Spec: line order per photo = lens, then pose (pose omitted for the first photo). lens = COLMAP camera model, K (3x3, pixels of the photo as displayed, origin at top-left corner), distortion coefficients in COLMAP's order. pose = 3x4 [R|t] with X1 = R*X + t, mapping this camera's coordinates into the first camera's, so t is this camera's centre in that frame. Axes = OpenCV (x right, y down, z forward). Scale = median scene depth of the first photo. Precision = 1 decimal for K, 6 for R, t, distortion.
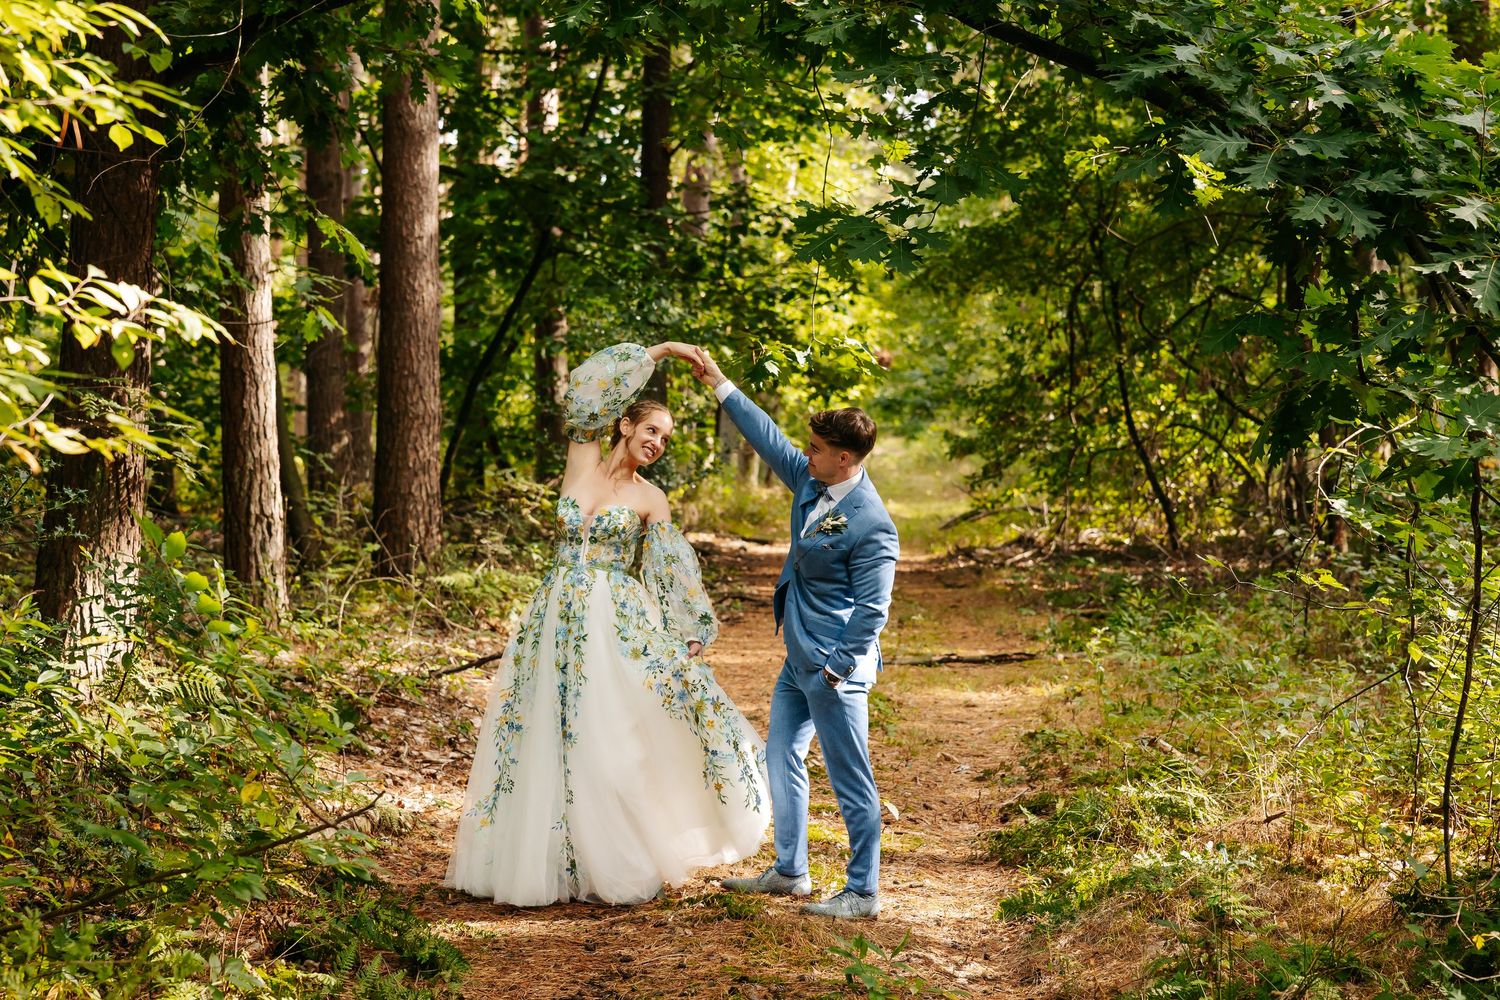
lens RADIAL K [[2967.5, 0, 743.8], [0, 2967.5, 498.1], [0, 0, 1]] dist [-0.025979, 0.134712]
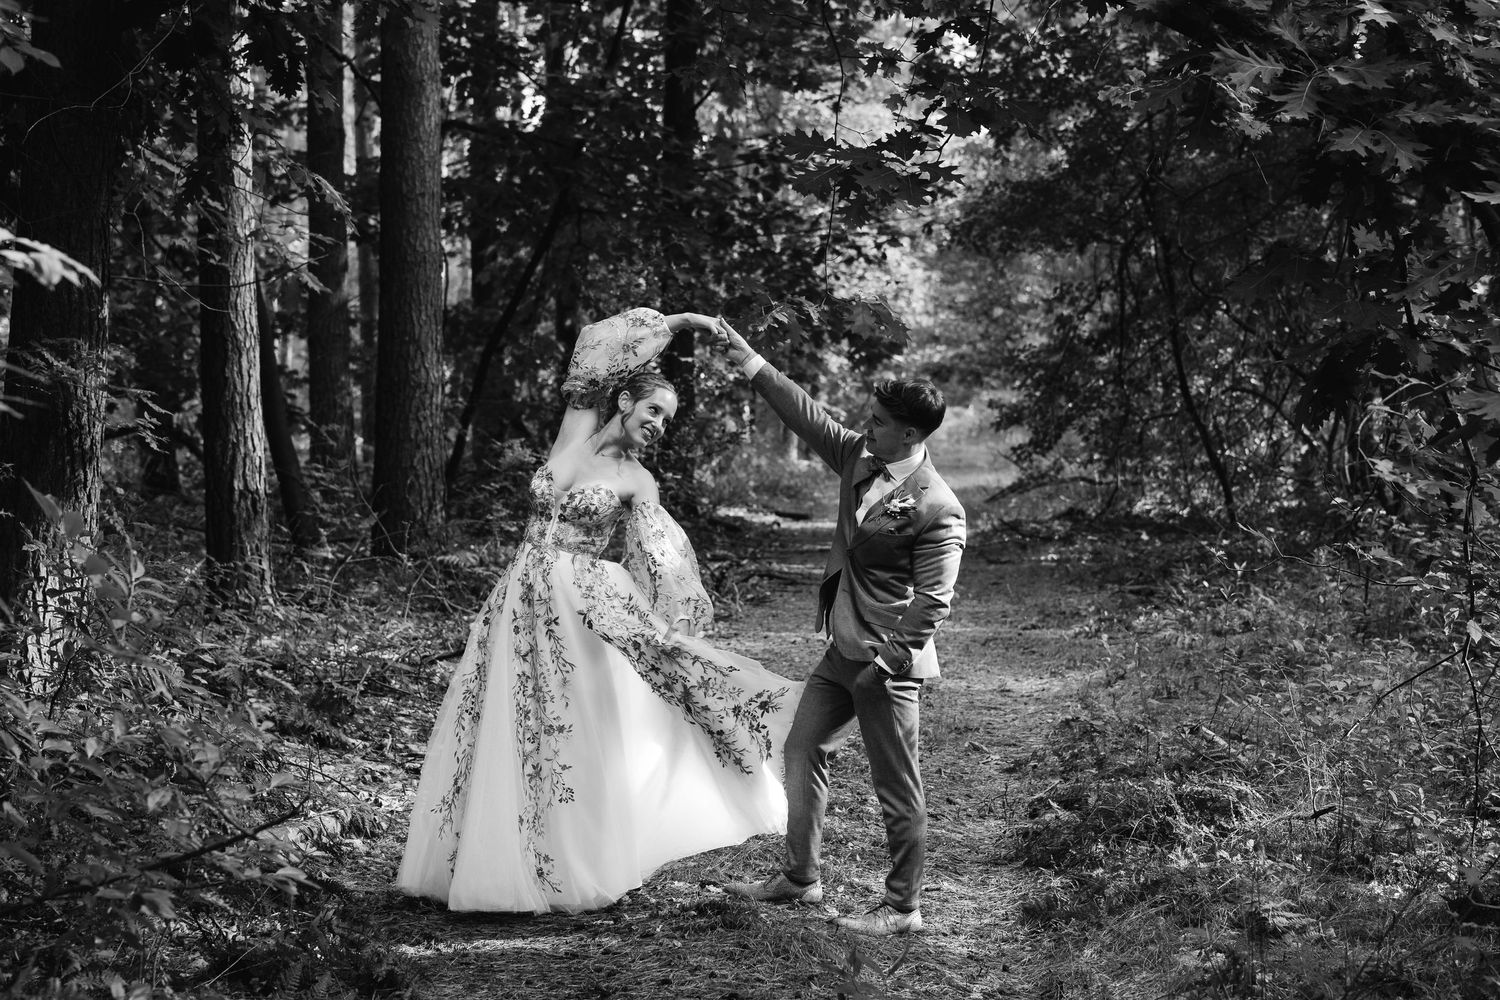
lens RADIAL K [[3106.9, 0, 755.6], [0, 3106.9, 498.2], [0, 0, 1]] dist [-0.053097, 0.285931]
pose [[0.999920, -0.006759, -0.010694, 0.009953], [0.006852, 0.999939, 0.008687, 0.000709], [0.010634, -0.008759, 0.999905, 0.027748]]
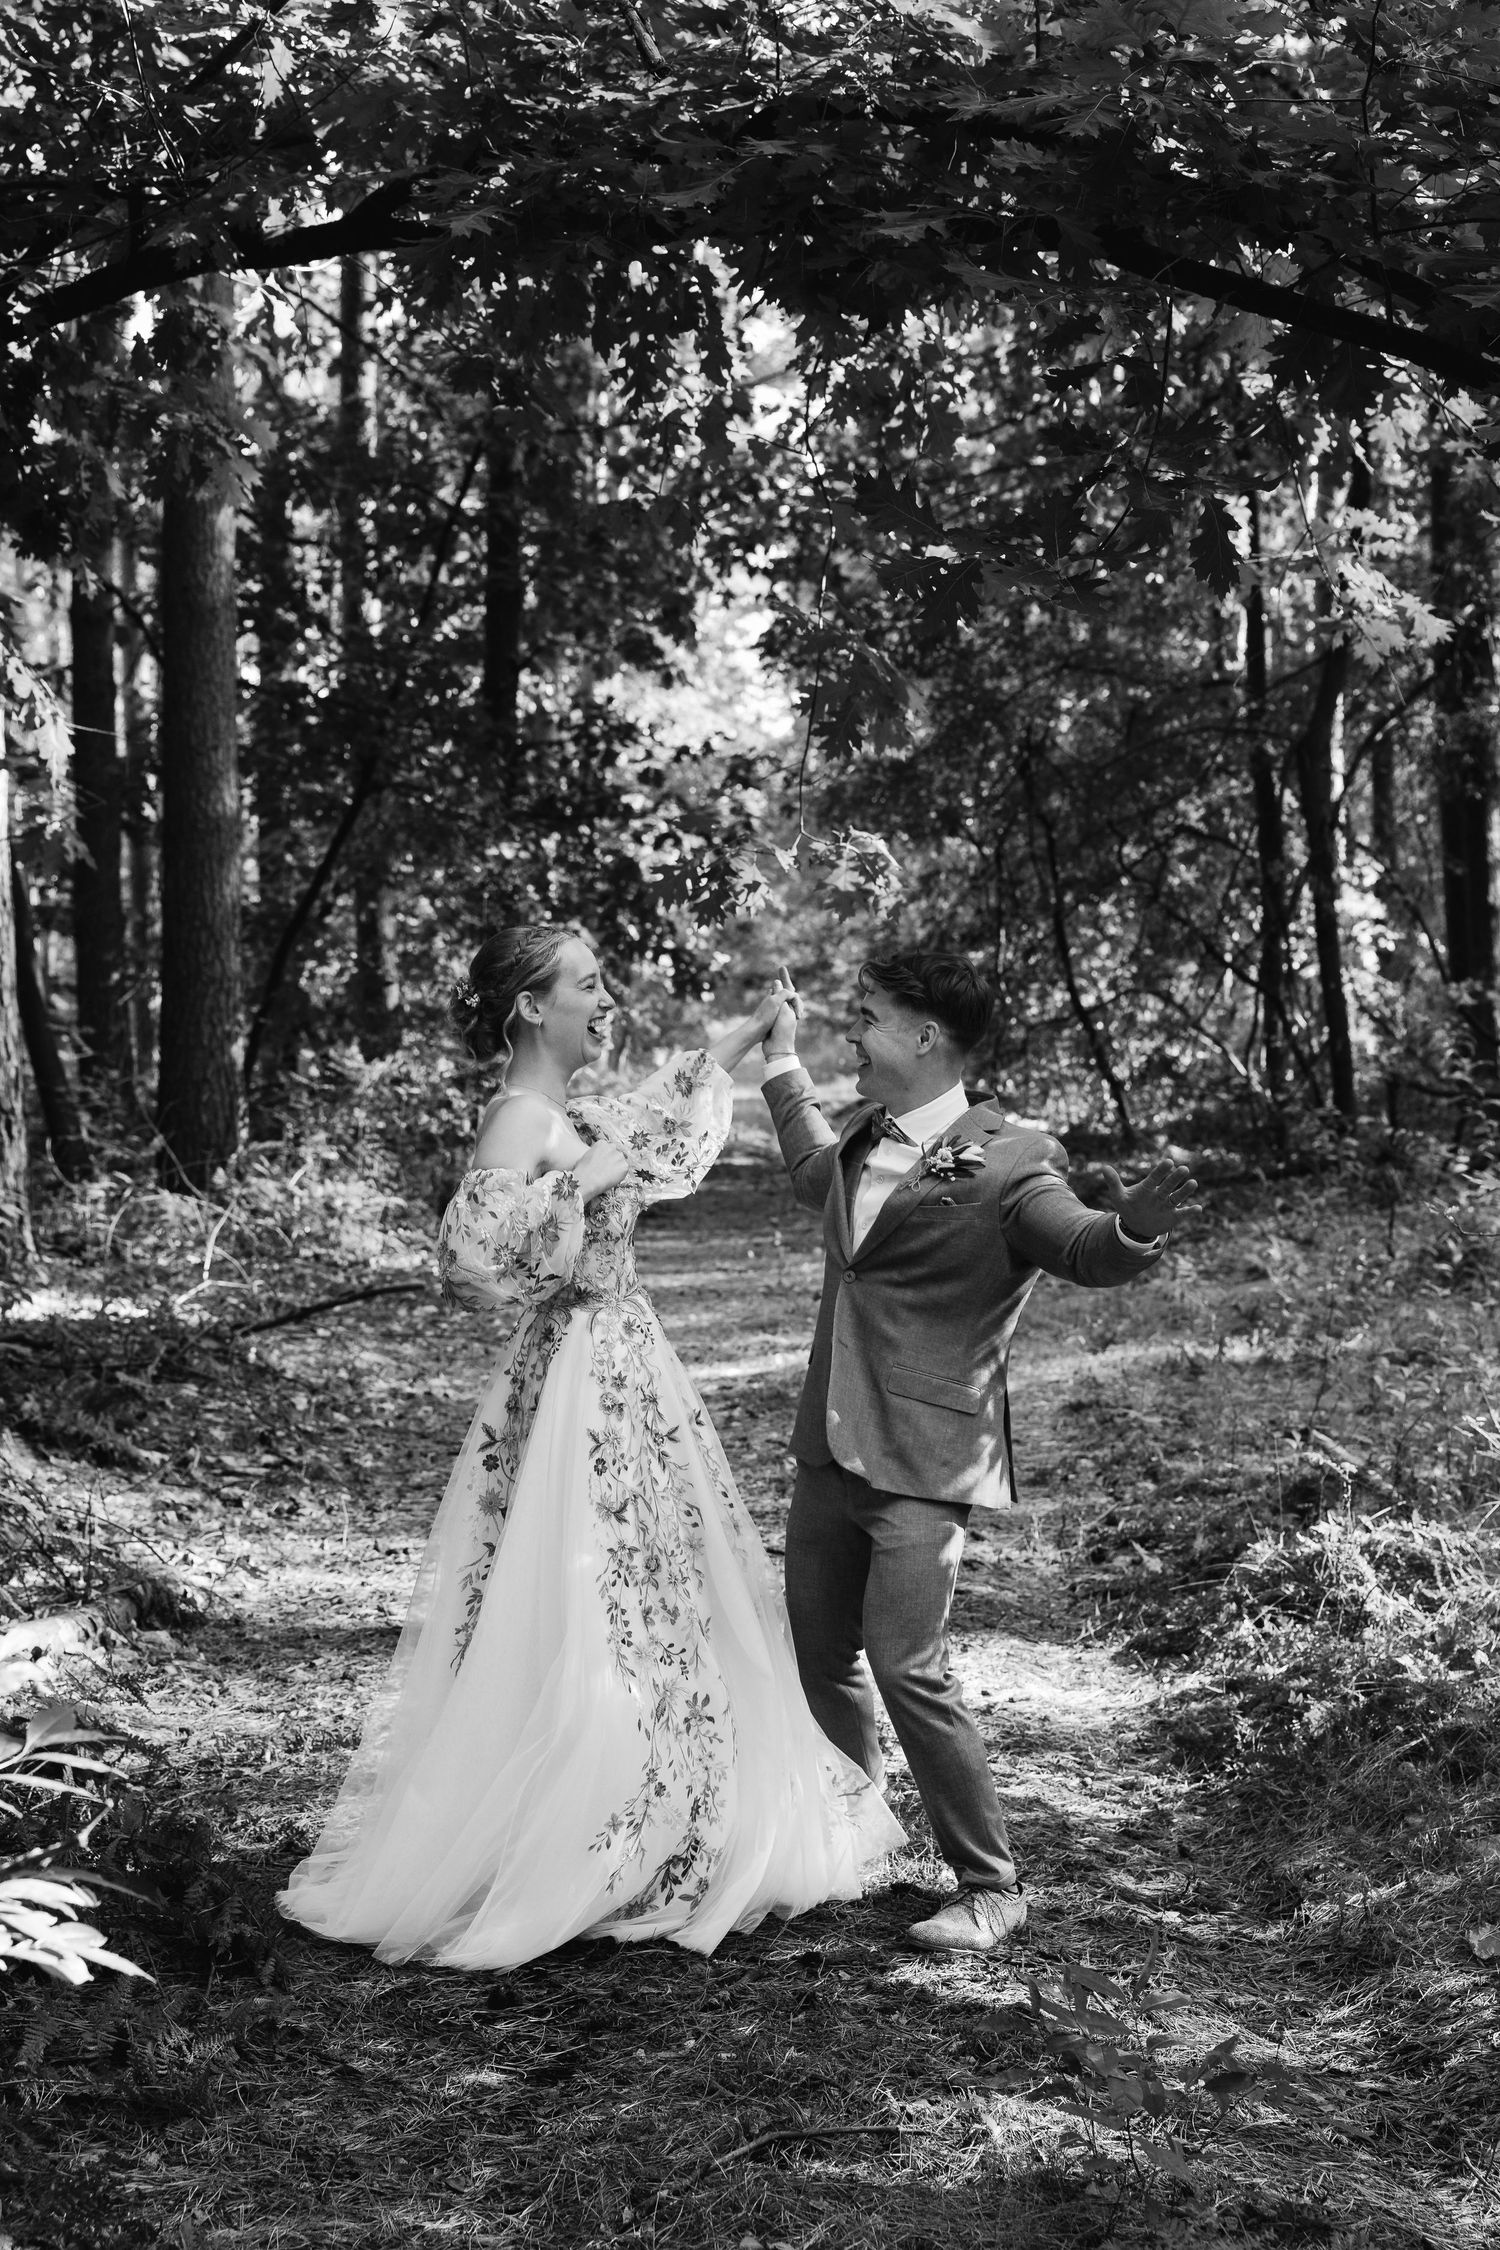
lens RADIAL K [[3227.5, 0, 754.2], [0, 3227.5, 1127.3], [0, 0, 1]] dist [0.018108, -0.022364]
pose [[0.998473, -0.010189, 0.054295, -0.022837], [0.009445, 0.999858, 0.013952, 0.000415], [-0.054429, -0.013418, 0.998427, 0.224873]]
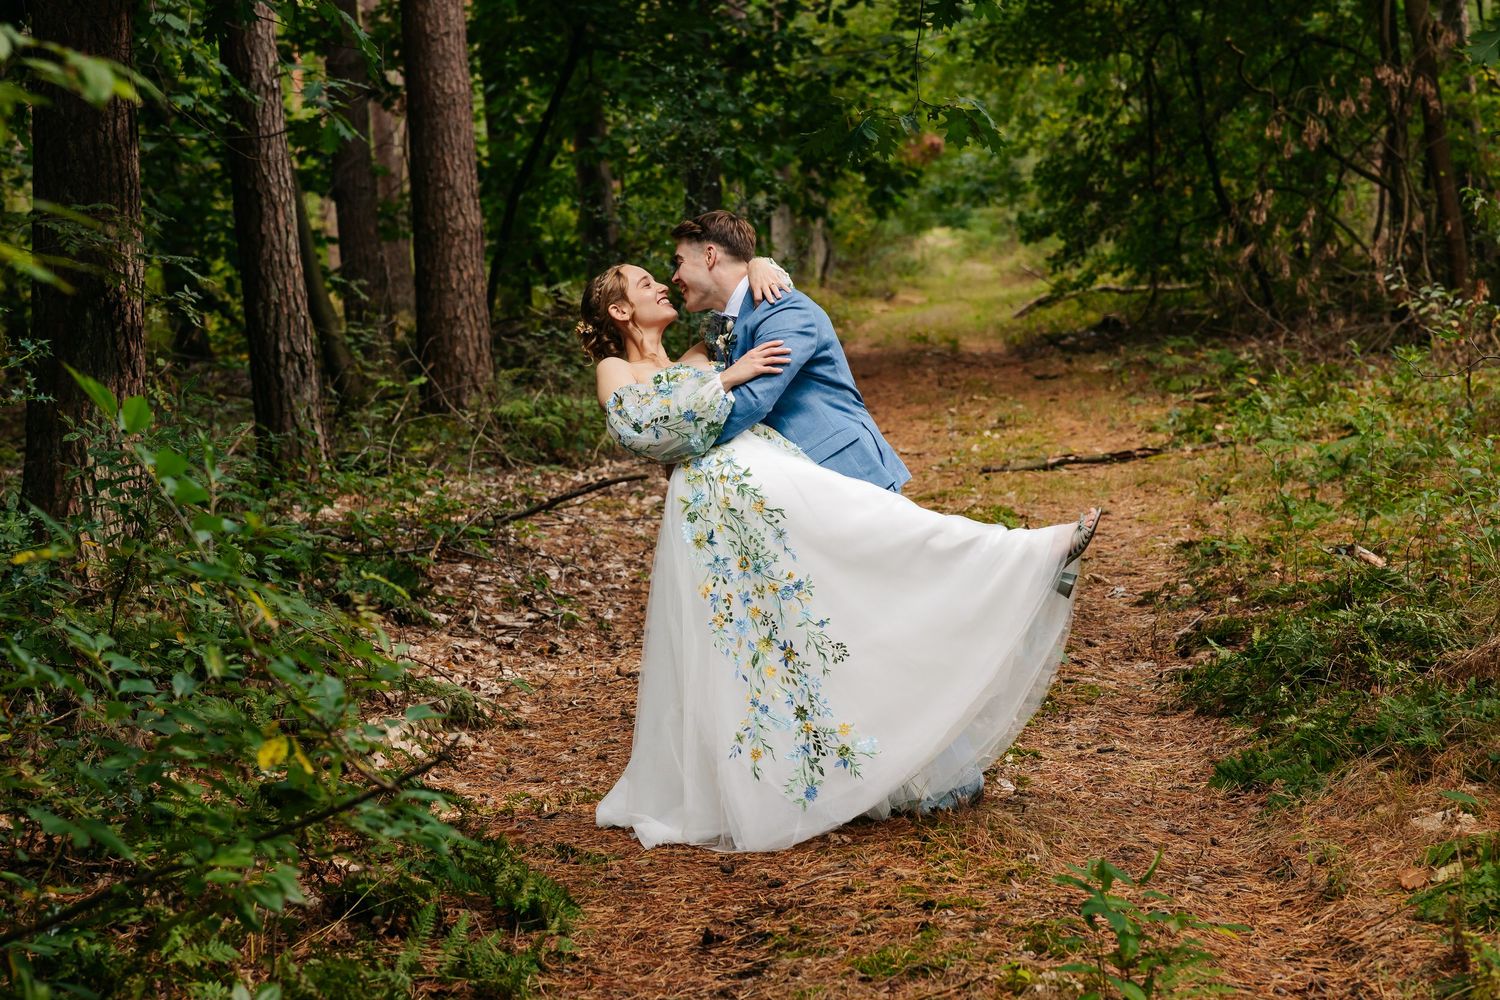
lens RADIAL K [[3001.2, 0, 749.5], [0, 3001.2, 522.1], [0, 0, 1]] dist [-0.024849, 1.080499]
pose [[0.997531, -0.067608, -0.018988, -0.014103], [0.068819, 0.994976, 0.072717, 0.000066], [0.013976, -0.073844, 0.997172, 0.117232]]
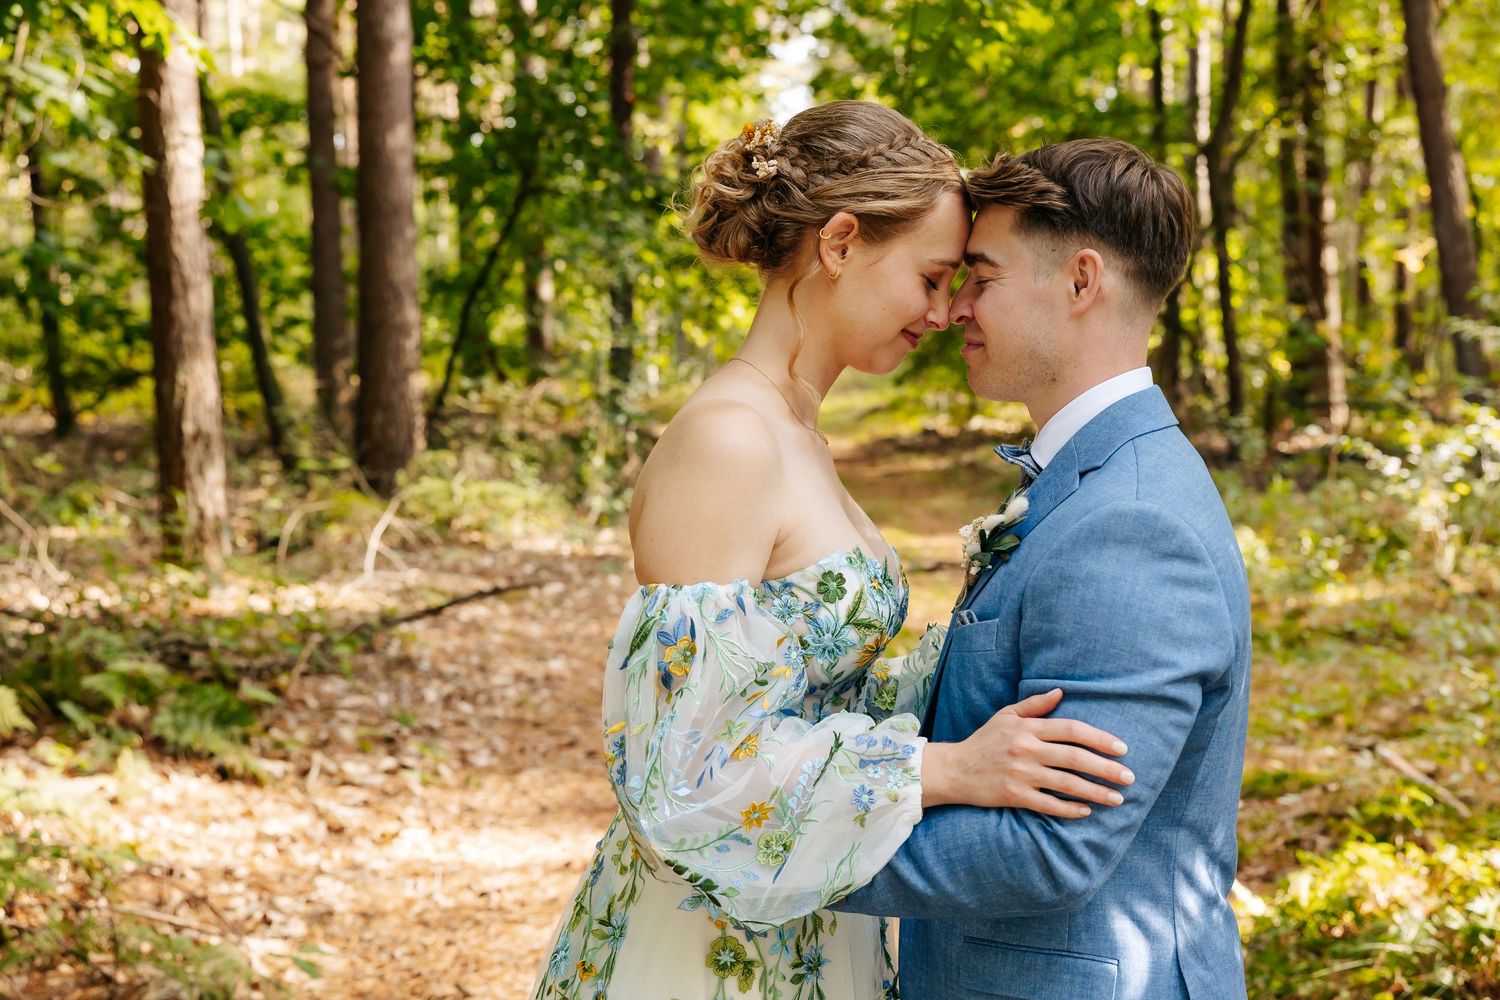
lens RADIAL K [[2065.0, 0, 751.5], [0, 2065.0, 500.5], [0, 0, 1]] dist [0.020645, 0.022489]
pose [[0.999303, -0.015696, 0.033861, -0.020962], [0.013938, 0.998573, 0.051557, -0.004397], [-0.034622, -0.051049, 0.998096, 0.434955]]
